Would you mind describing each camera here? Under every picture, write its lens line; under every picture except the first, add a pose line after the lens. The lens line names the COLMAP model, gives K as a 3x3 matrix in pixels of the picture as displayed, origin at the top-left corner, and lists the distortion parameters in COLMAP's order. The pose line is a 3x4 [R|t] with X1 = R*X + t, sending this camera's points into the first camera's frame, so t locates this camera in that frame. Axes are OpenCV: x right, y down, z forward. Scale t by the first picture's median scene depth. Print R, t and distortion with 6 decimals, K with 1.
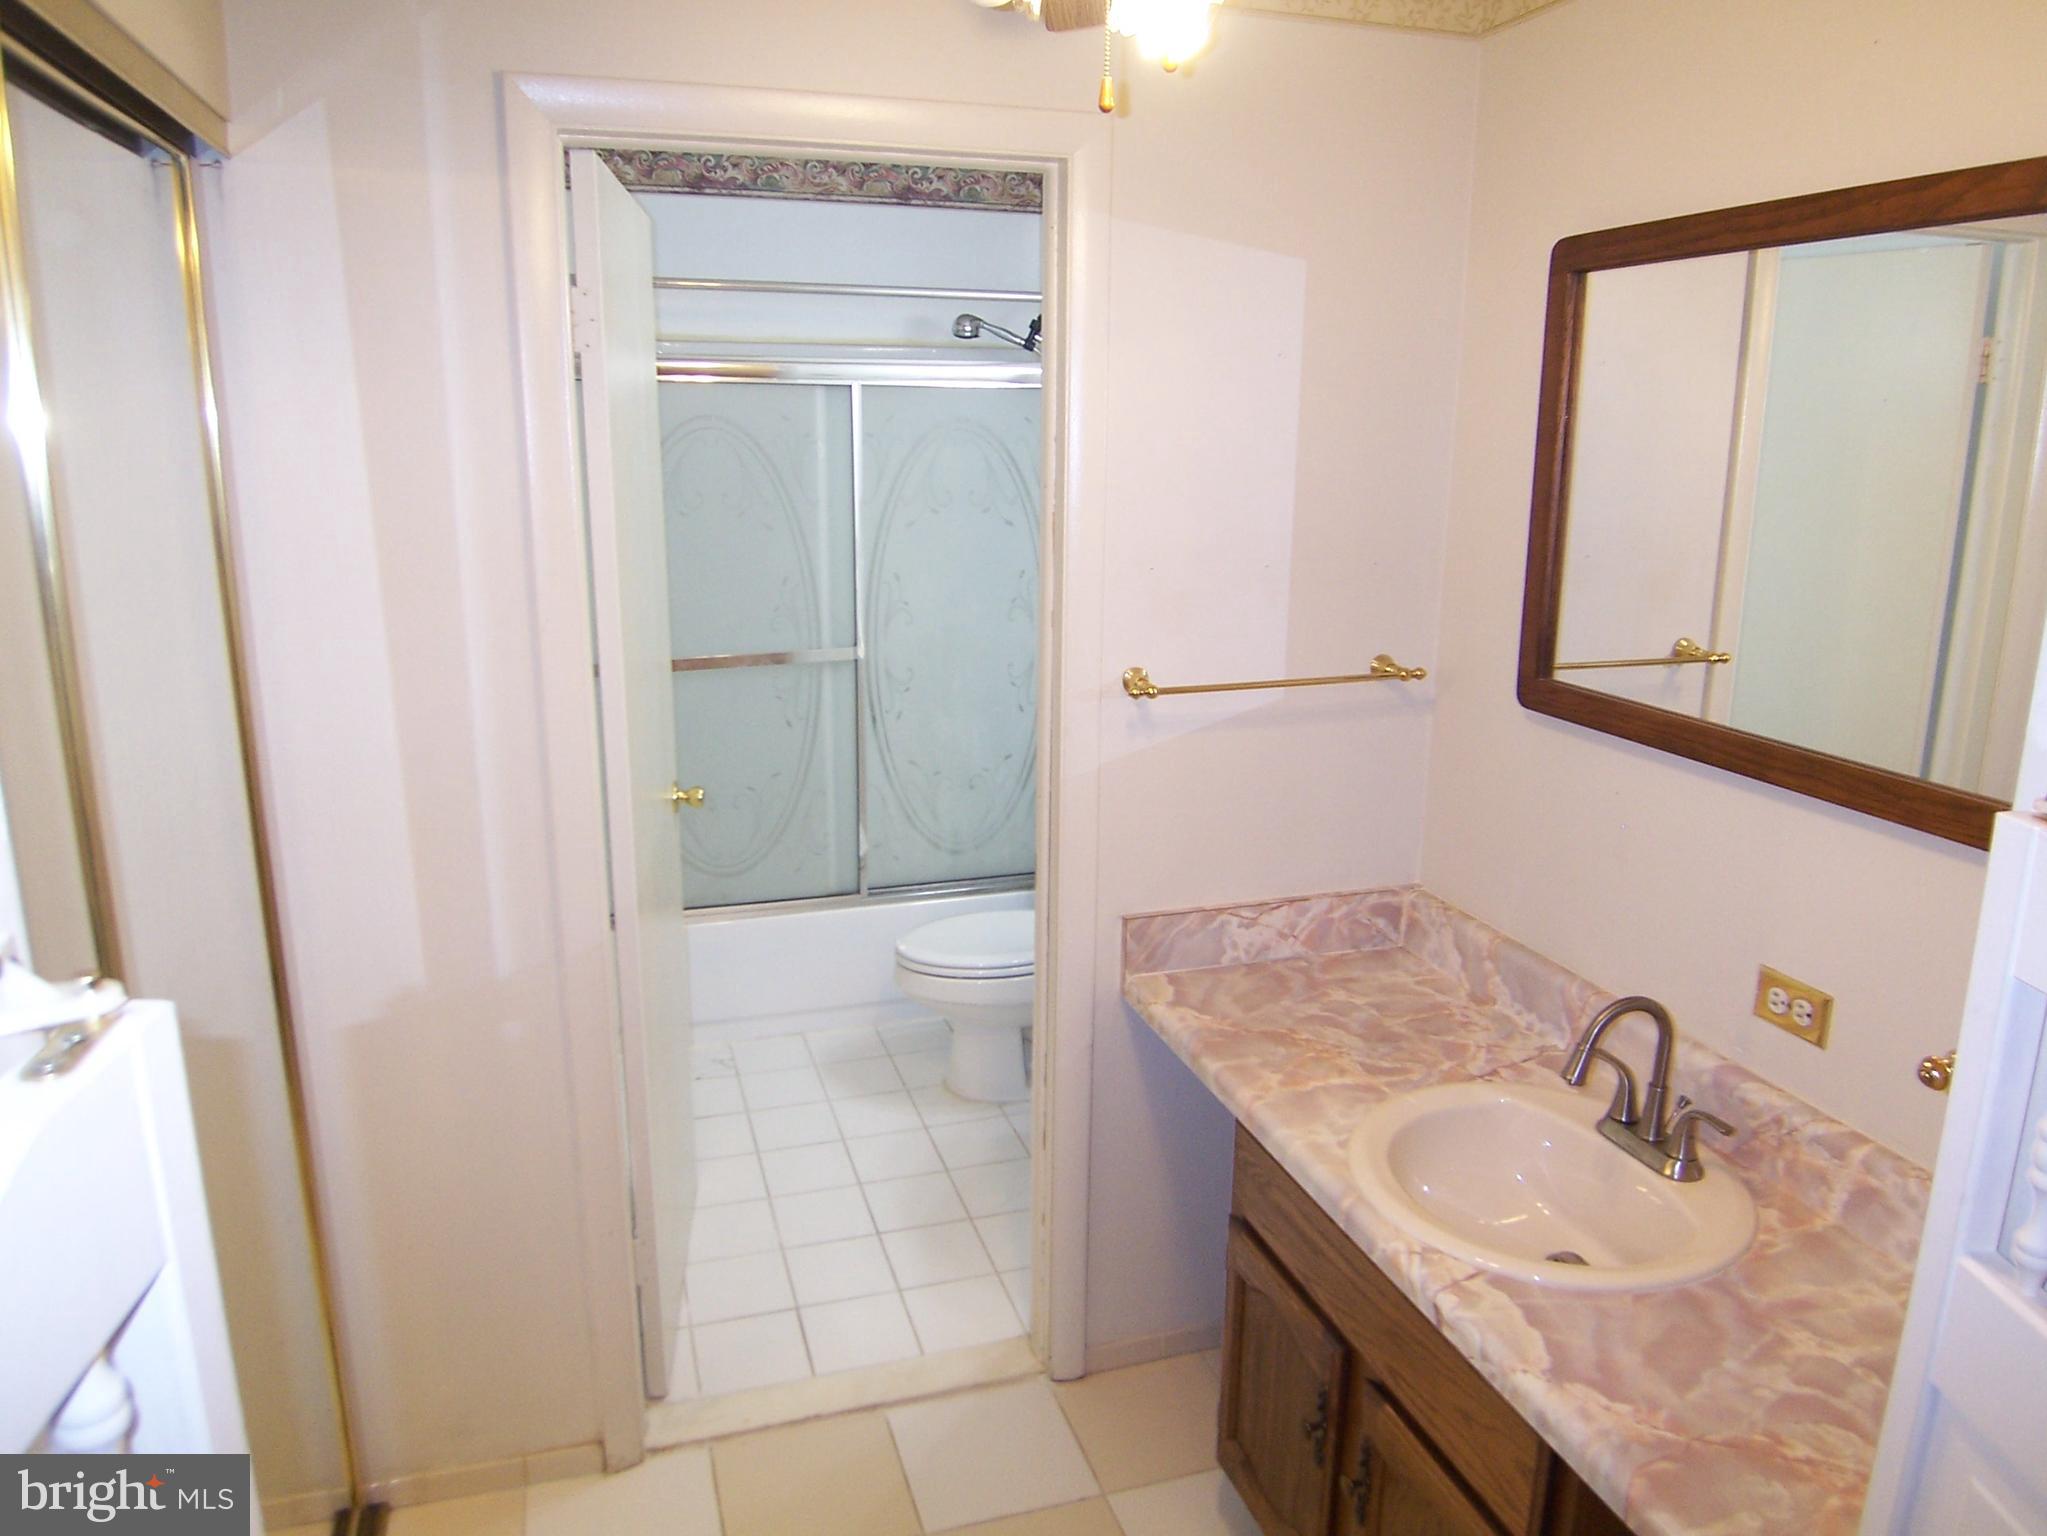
lens RADIAL K [[1373.0, 0, 1014.2], [0, 1373.0, 755.5], [0, 0, 1]] dist [-0.024578, -0.028339]
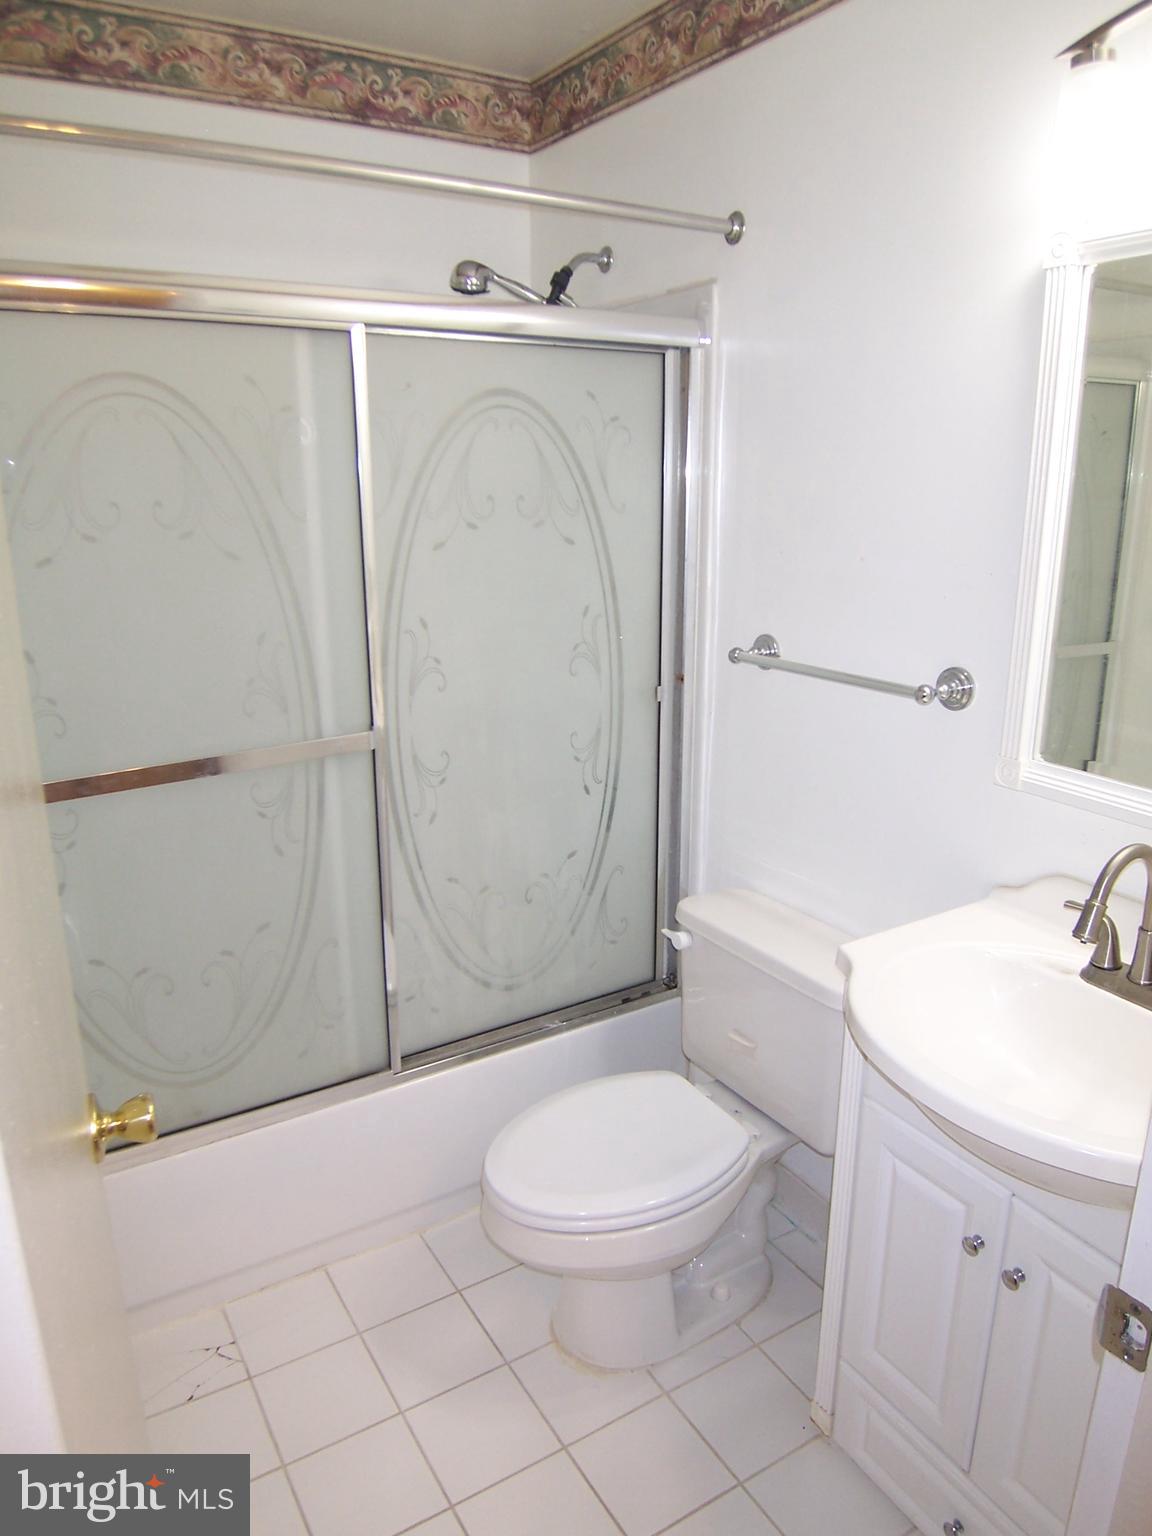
lens RADIAL K [[1030.3, 0, 590.7], [0, 1030.3, 758.8], [0, 0, 1]] dist [-0.024578, -0.028339]
pose [[0.967769, -0.073822, 0.240778, -0.143428], [0.067082, 0.997095, 0.036079, -0.080759], [-0.242742, -0.018764, 0.969909, 0.511402]]
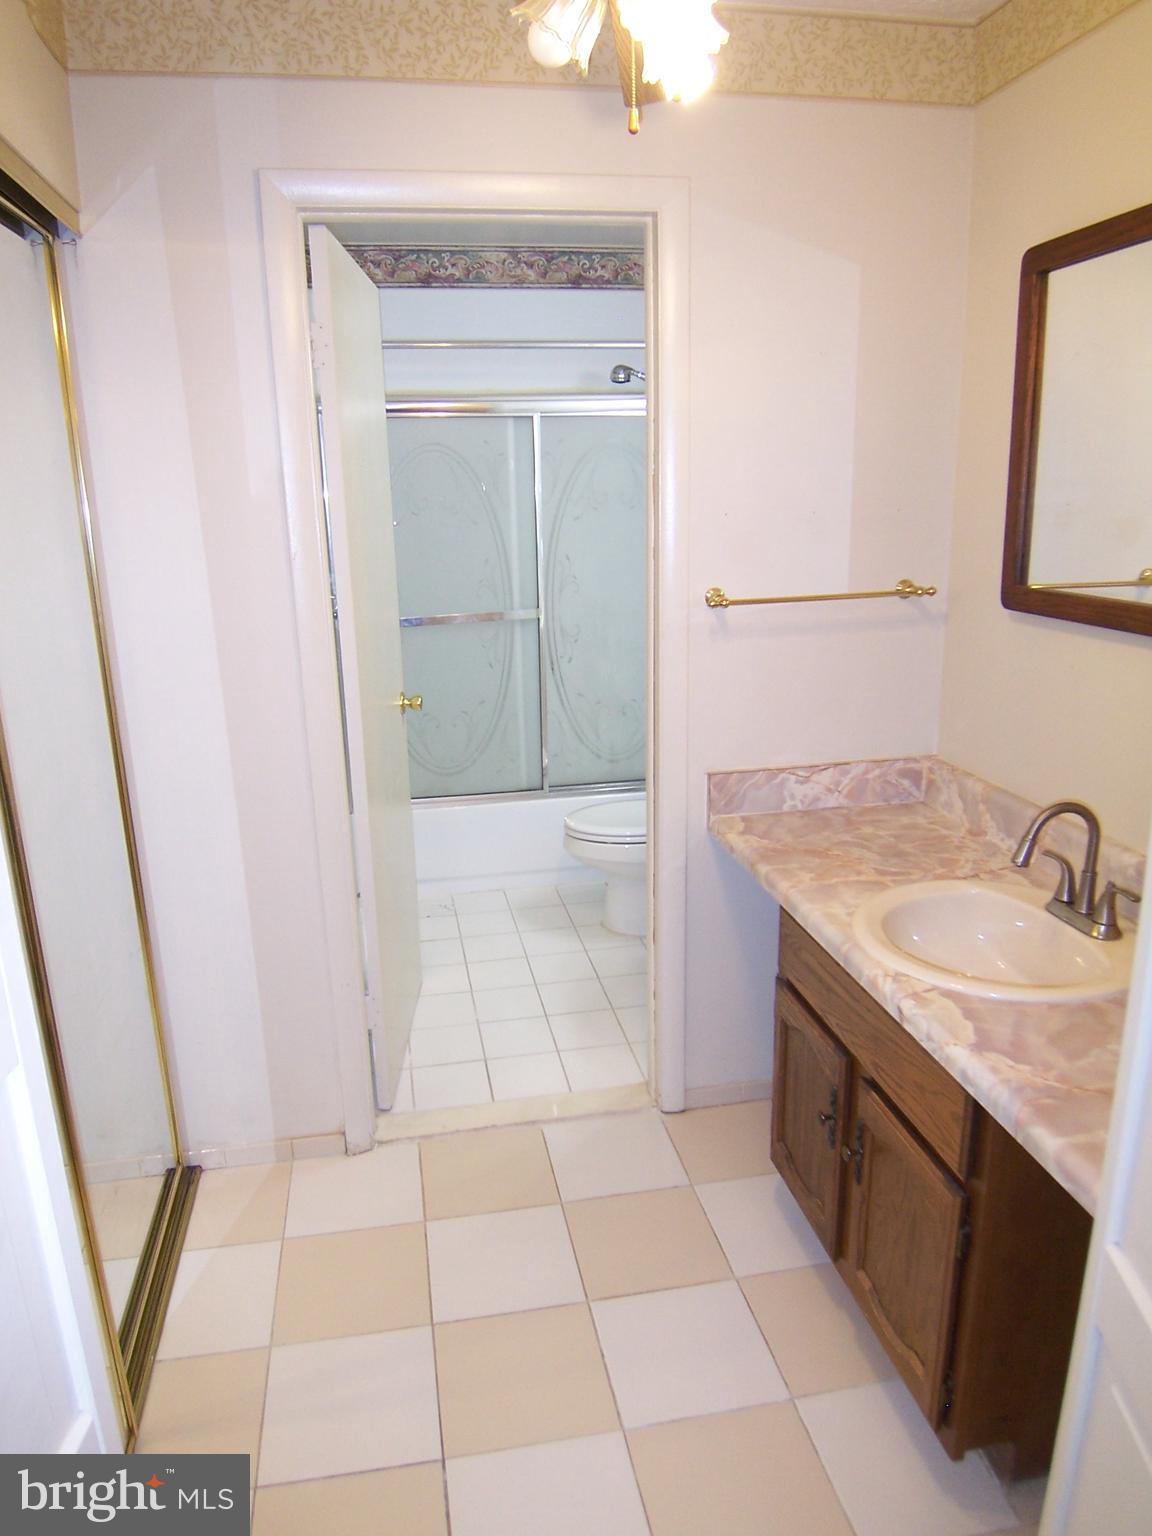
lens RADIAL K [[1030.3, 0, 561.4], [0, 1030.3, 769.4], [0, 0, 1]] dist [-0.024578, -0.028339]
pose [[0.991614, 0.001198, -0.129229, 0.044413], [0.002460, 0.999601, 0.028137, 0.056485], [0.129211, -0.028219, 0.991215, -0.029832]]
